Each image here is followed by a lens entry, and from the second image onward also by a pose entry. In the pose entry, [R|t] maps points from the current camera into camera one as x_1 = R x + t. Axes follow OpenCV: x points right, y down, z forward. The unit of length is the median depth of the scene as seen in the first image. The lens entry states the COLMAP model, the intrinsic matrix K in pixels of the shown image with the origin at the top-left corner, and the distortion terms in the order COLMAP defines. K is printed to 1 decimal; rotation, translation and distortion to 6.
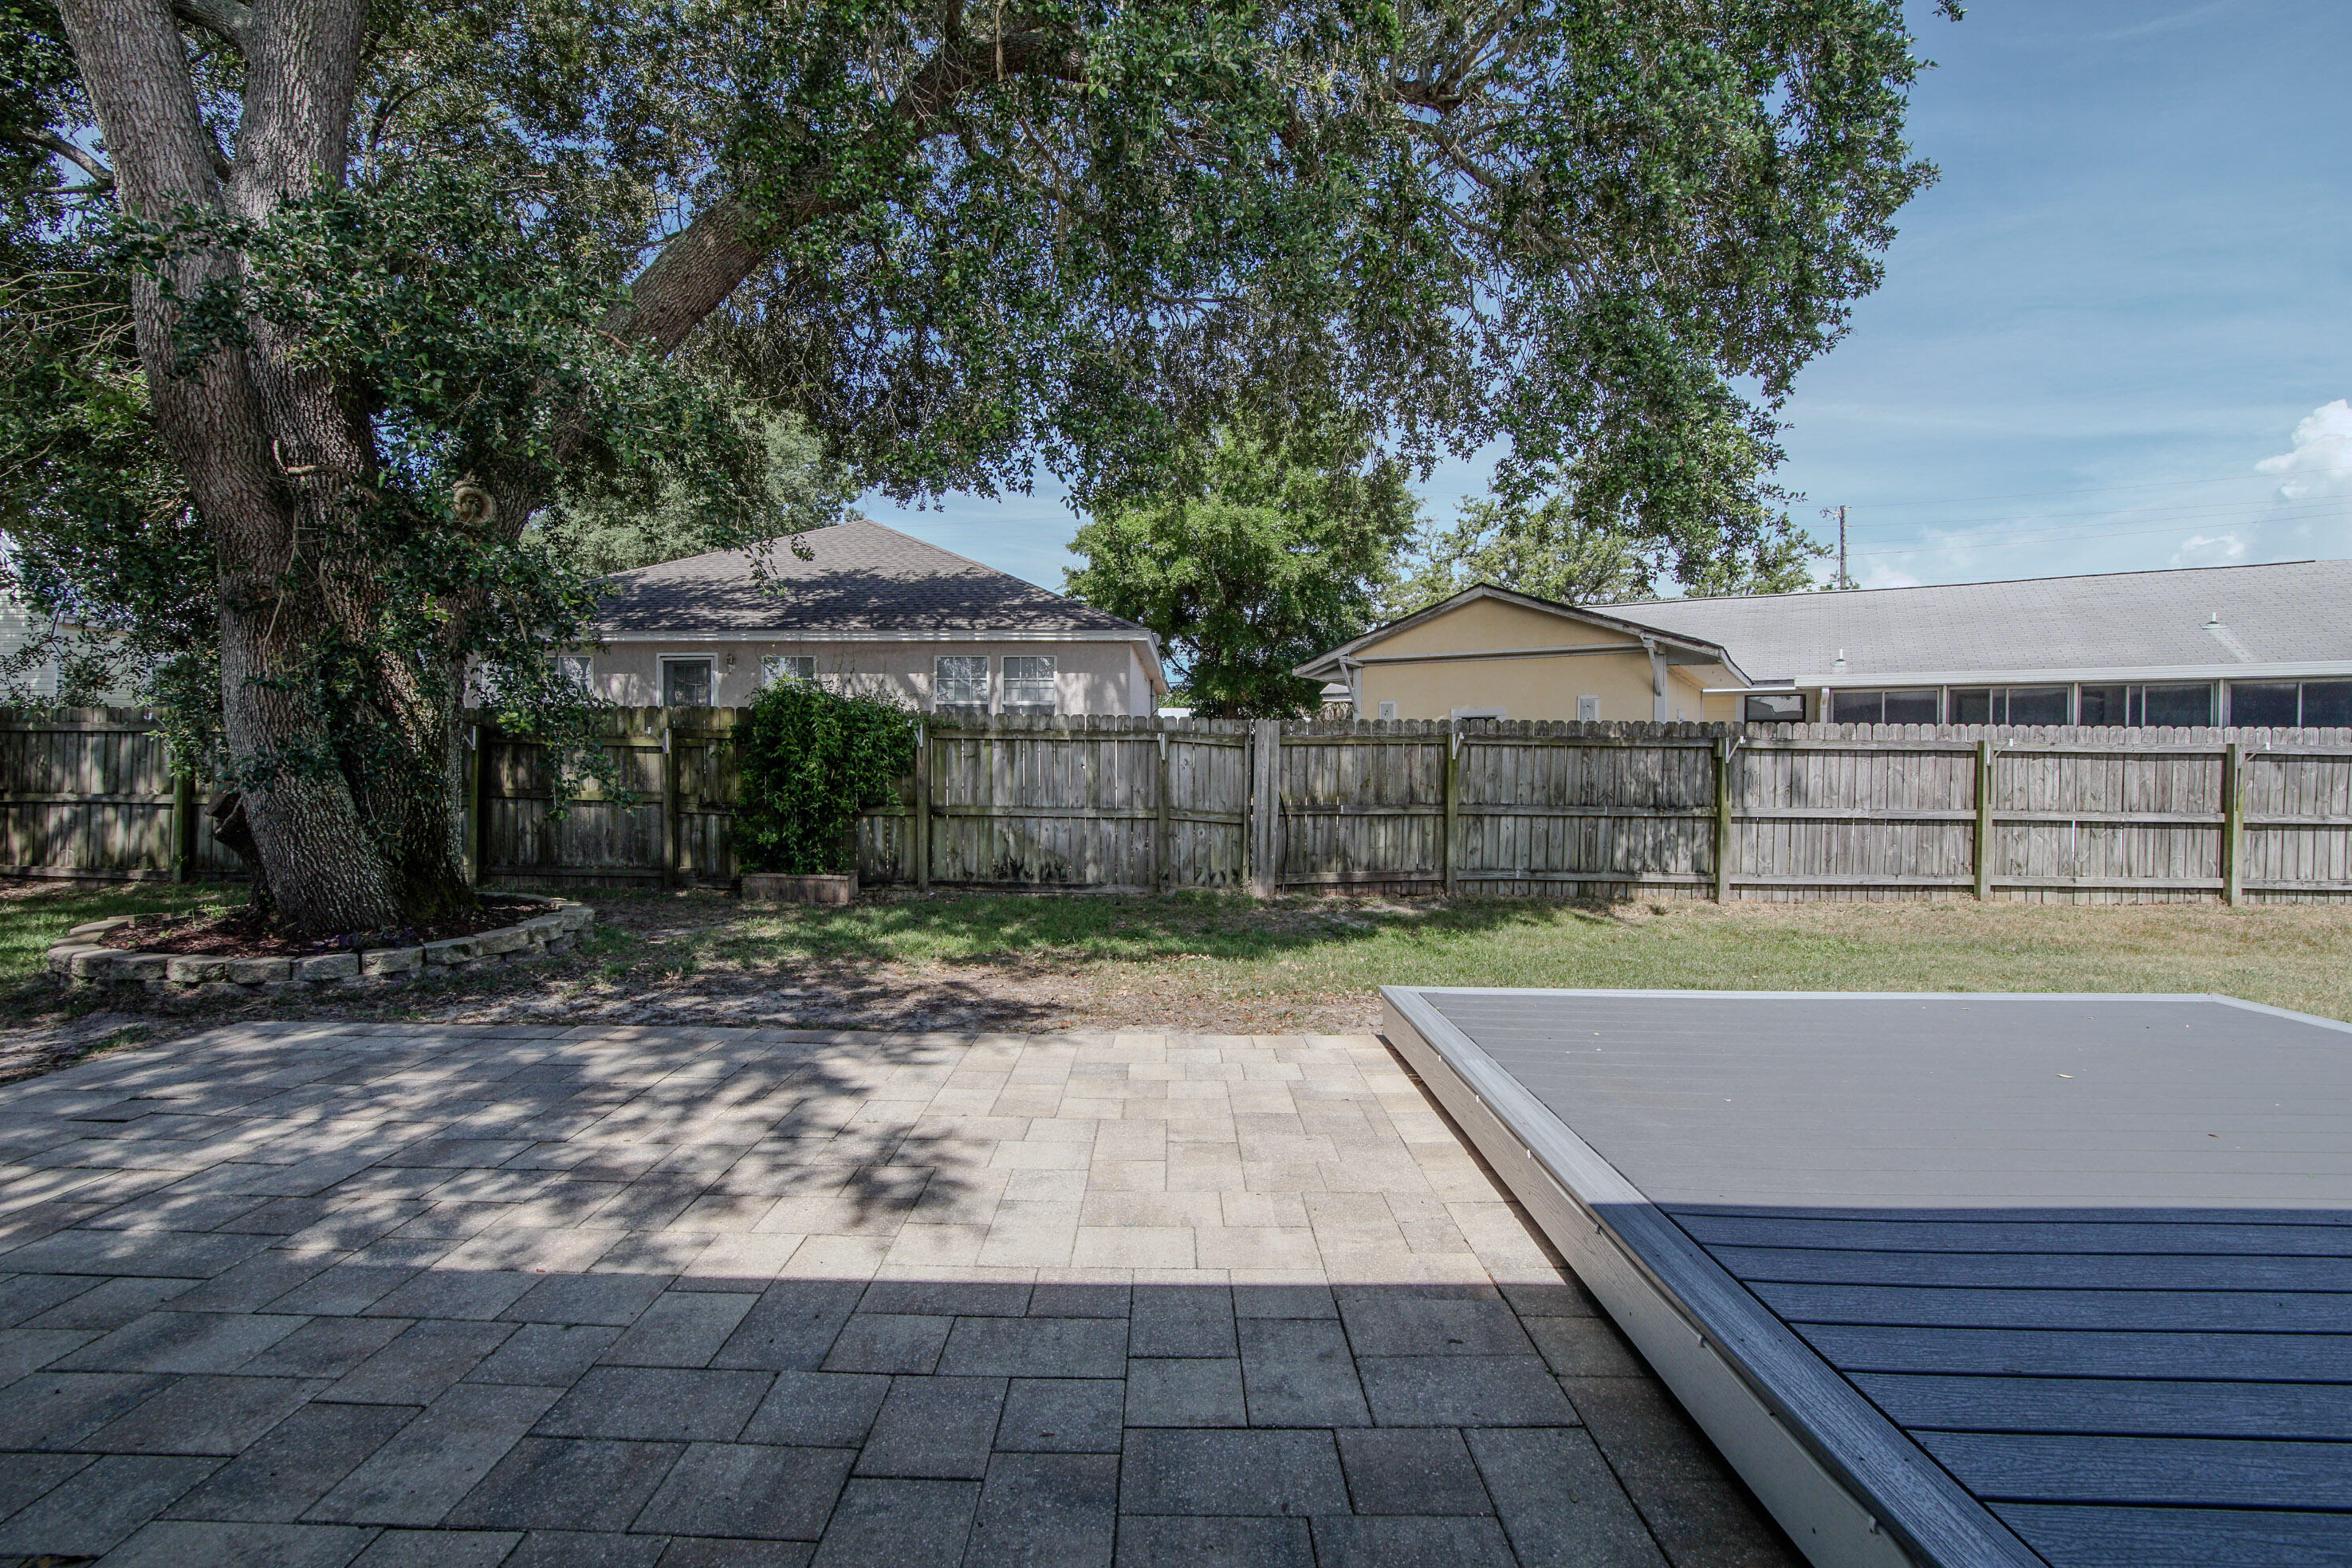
lens RADIAL K [[1054.7, 0, 1124.4], [0, 1054.7, 789.1], [0, 0, 1]] dist [-0.050814, 0.011568]
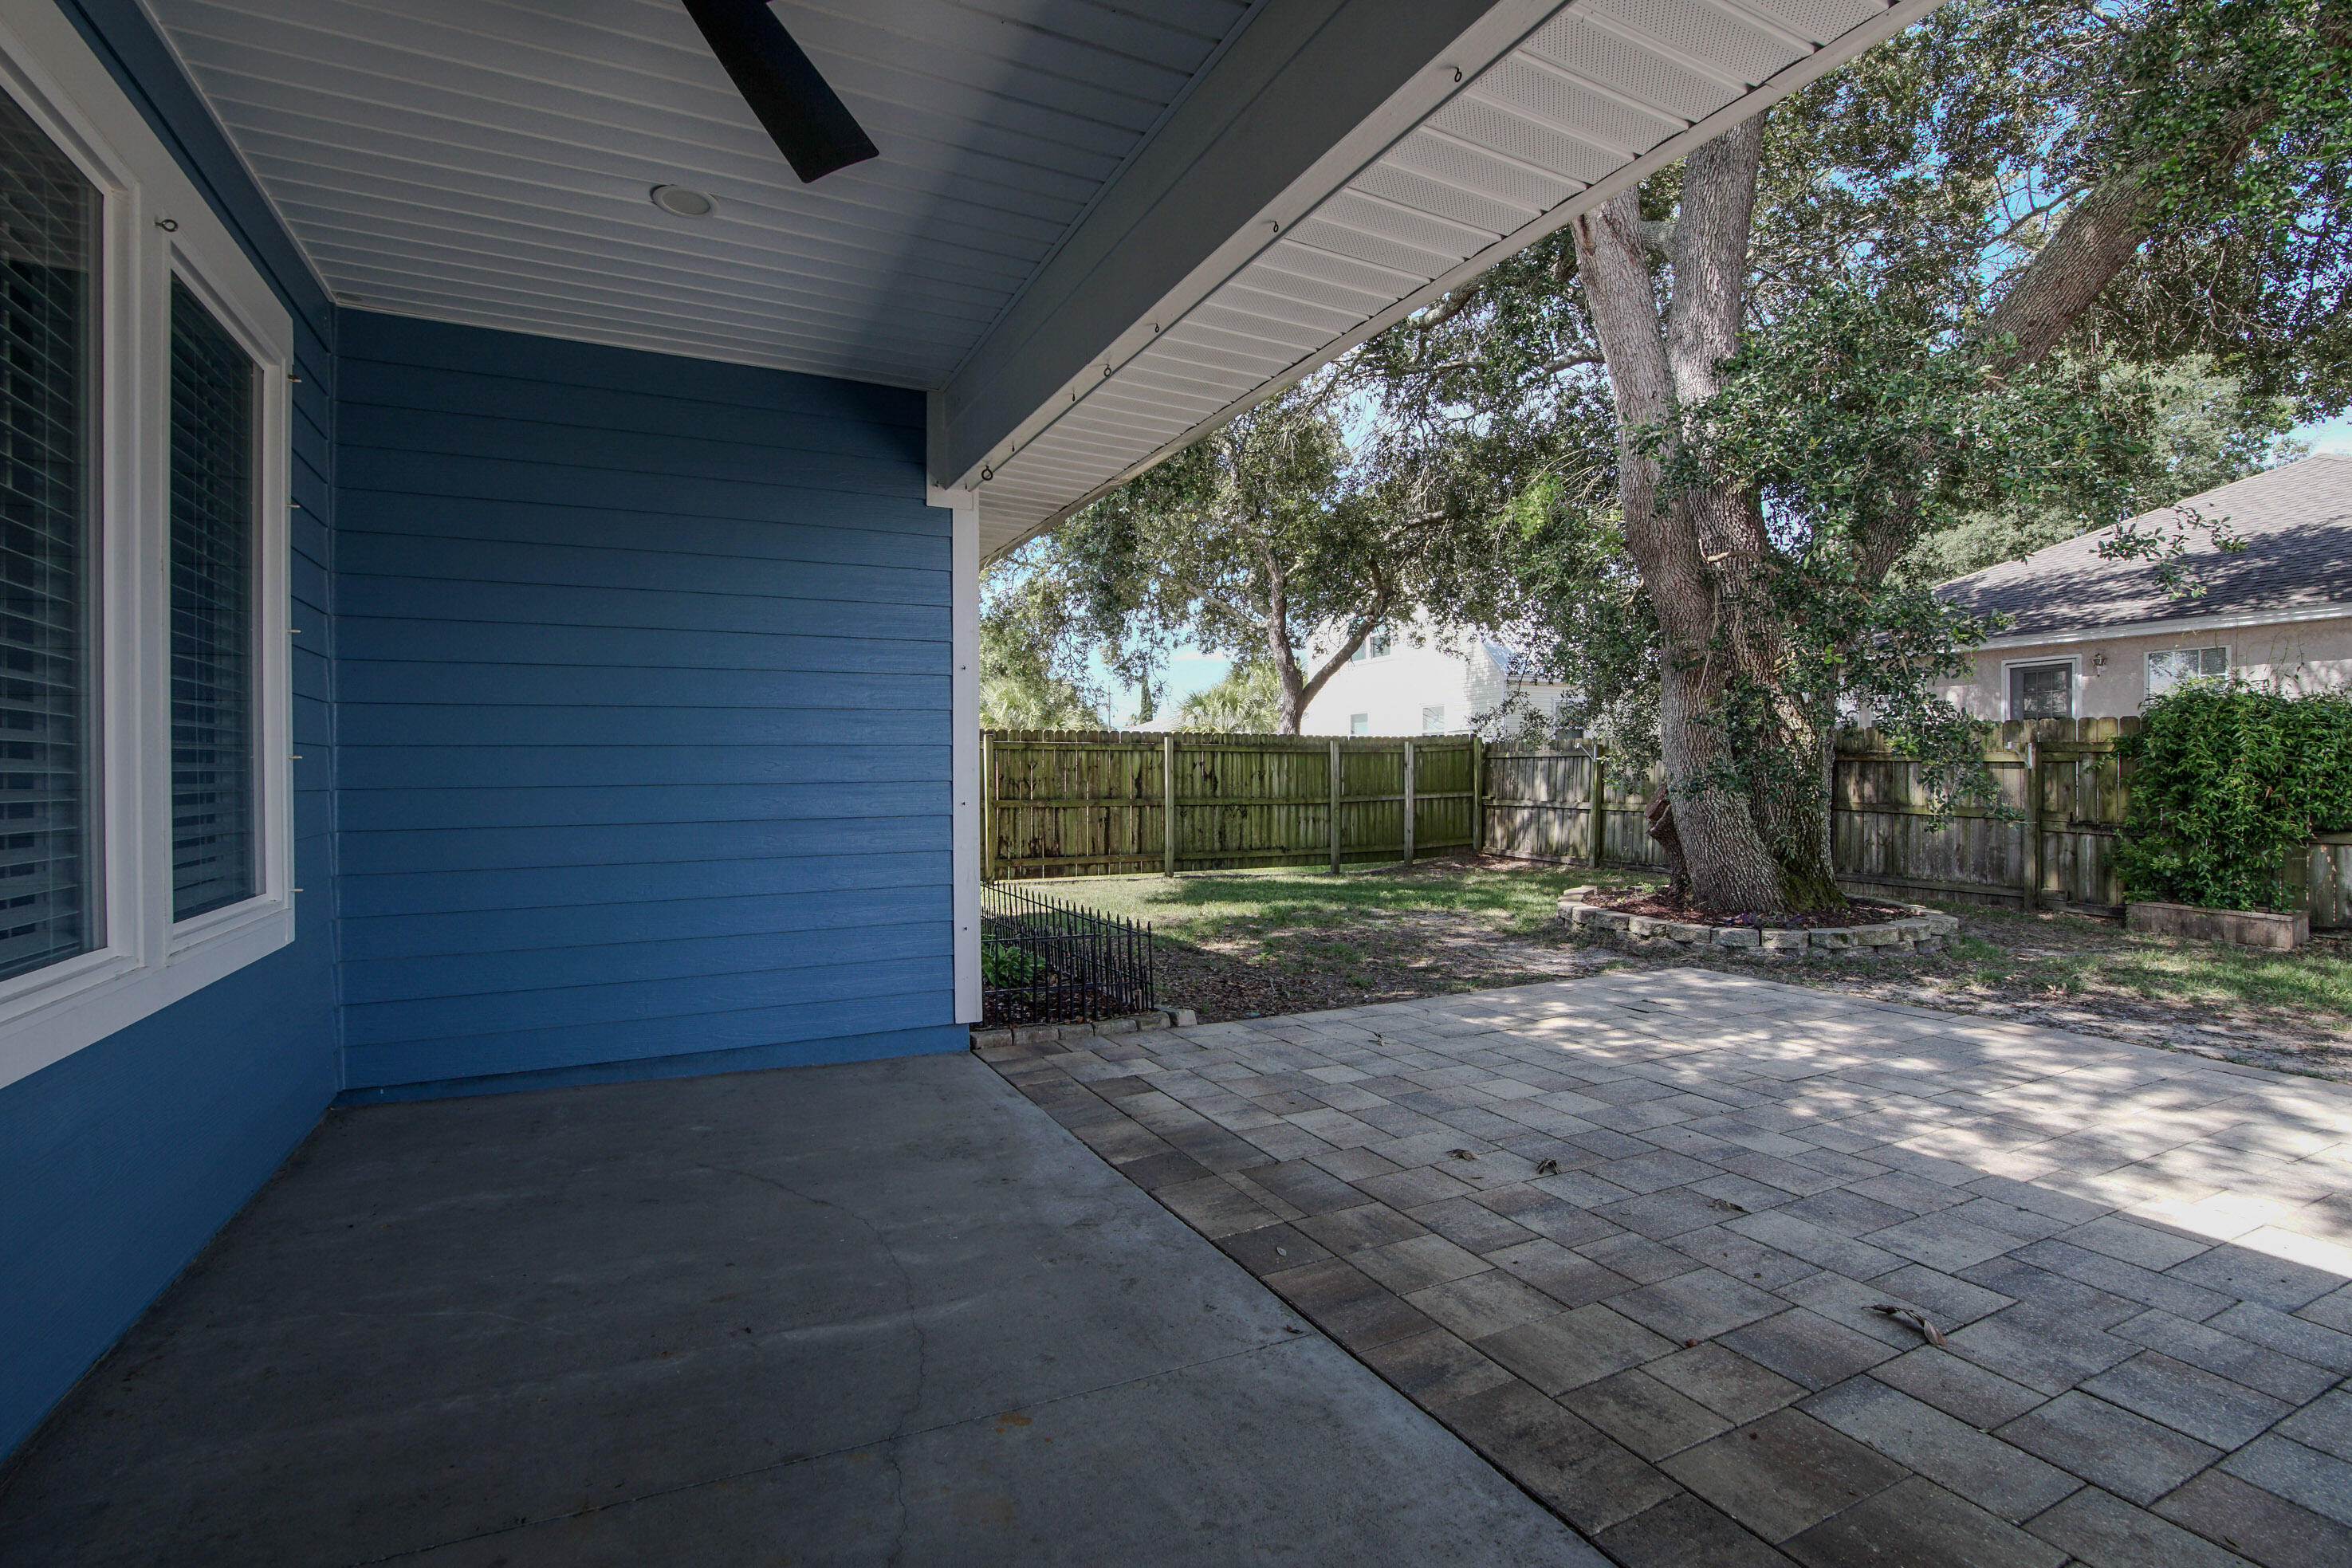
lens RADIAL K [[1054.7, 0, 1124.4], [0, 1054.7, 789.1], [0, 0, 1]] dist [-0.050814, 0.011568]
pose [[0.448243, 0.006260, -0.893890, 0.043868], [-0.018173, 0.999833, -0.002111, 0.002543], [0.893727, 0.017191, 0.448282, -0.258338]]
